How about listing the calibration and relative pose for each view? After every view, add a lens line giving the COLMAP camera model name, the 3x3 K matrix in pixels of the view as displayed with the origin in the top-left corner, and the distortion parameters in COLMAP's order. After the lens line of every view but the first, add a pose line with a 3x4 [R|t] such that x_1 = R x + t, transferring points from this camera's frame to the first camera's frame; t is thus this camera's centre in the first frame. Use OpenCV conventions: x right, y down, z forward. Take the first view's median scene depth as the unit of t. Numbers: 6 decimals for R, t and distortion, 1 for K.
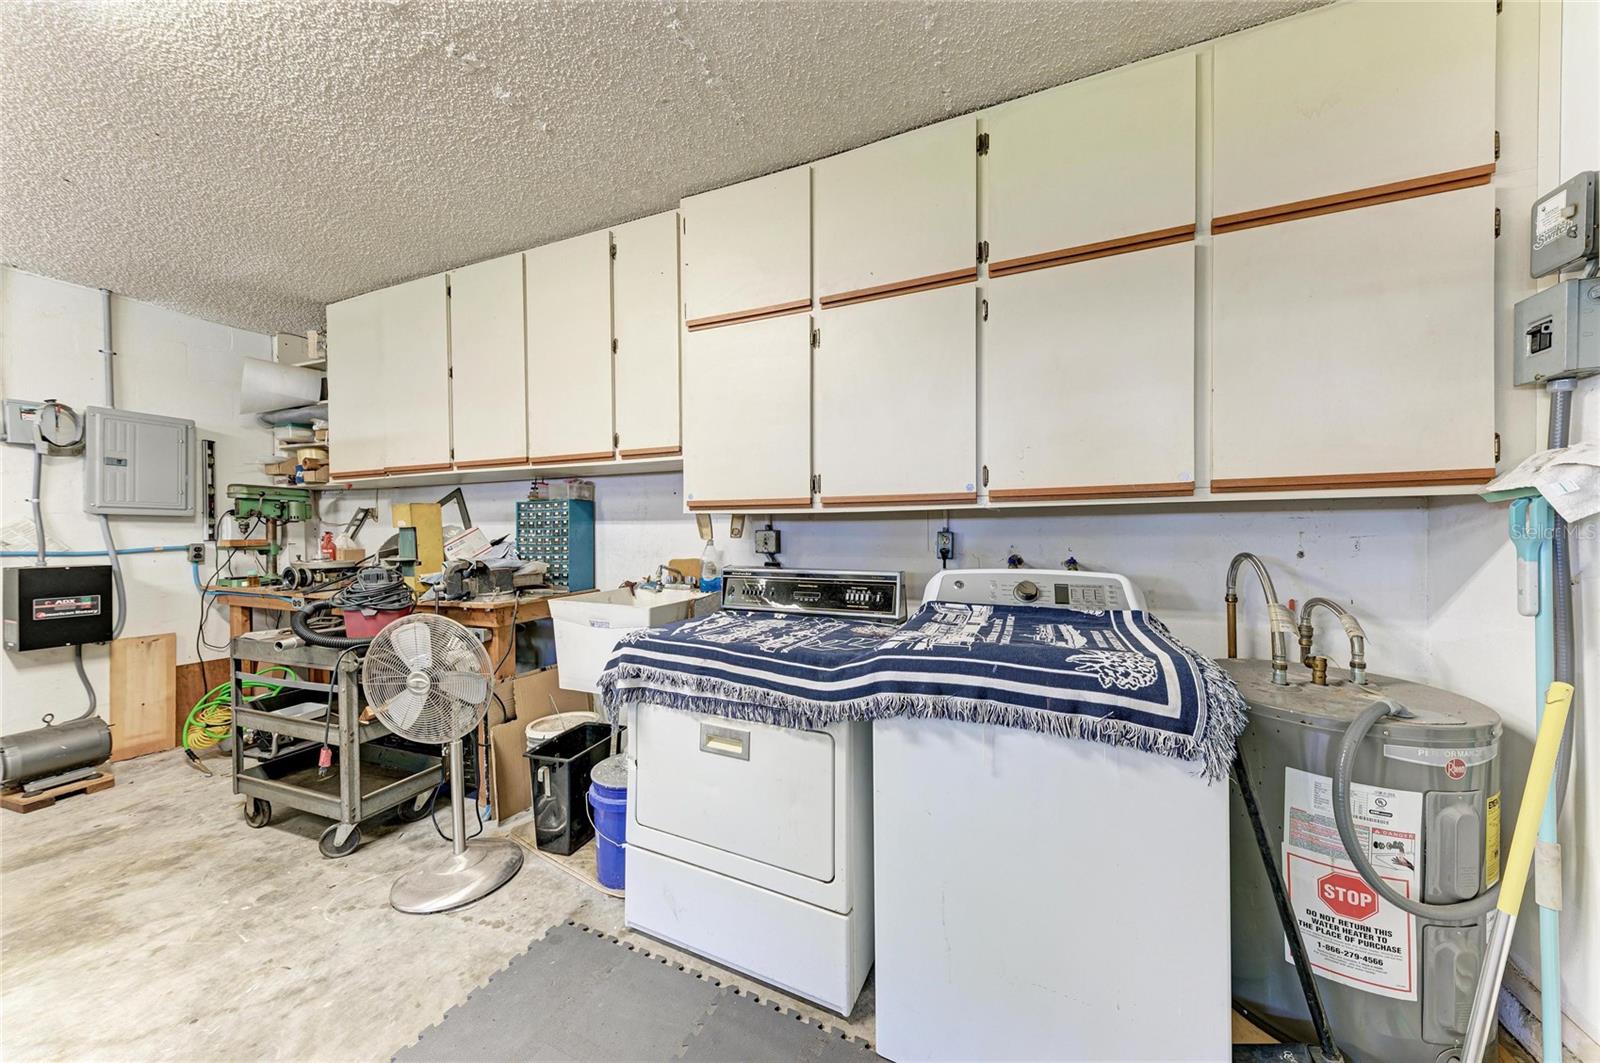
lens RADIAL K [[543.5, 0, 794.9], [0, 543.5, 530.7], [0, 0, 1]] dist [0.019519, -0.003531]
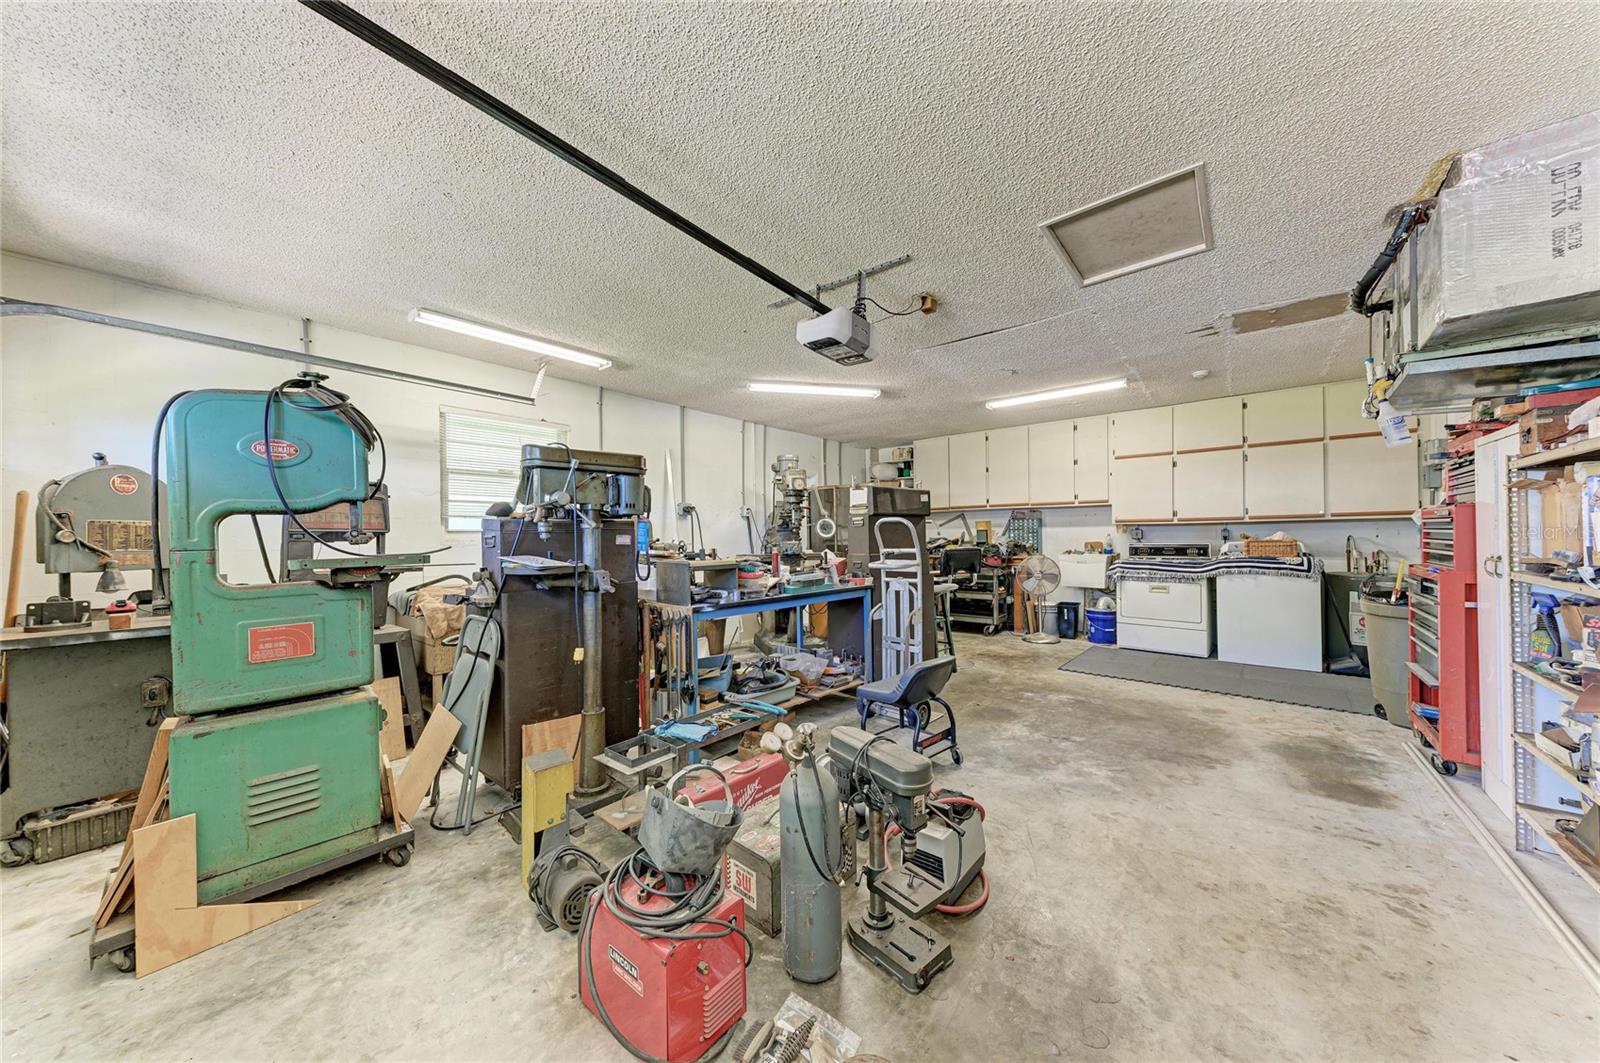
lens RADIAL K [[537.3, 0, 806.5], [0, 537.3, 532.3], [0, 0, 1]] dist [0.031322, -0.008014]
pose [[0.964188, -0.004167, -0.265187, -1.165875], [0.002080, 0.999965, -0.008149, 0.037211], [0.265212, 0.007305, 0.964163, -2.499619]]
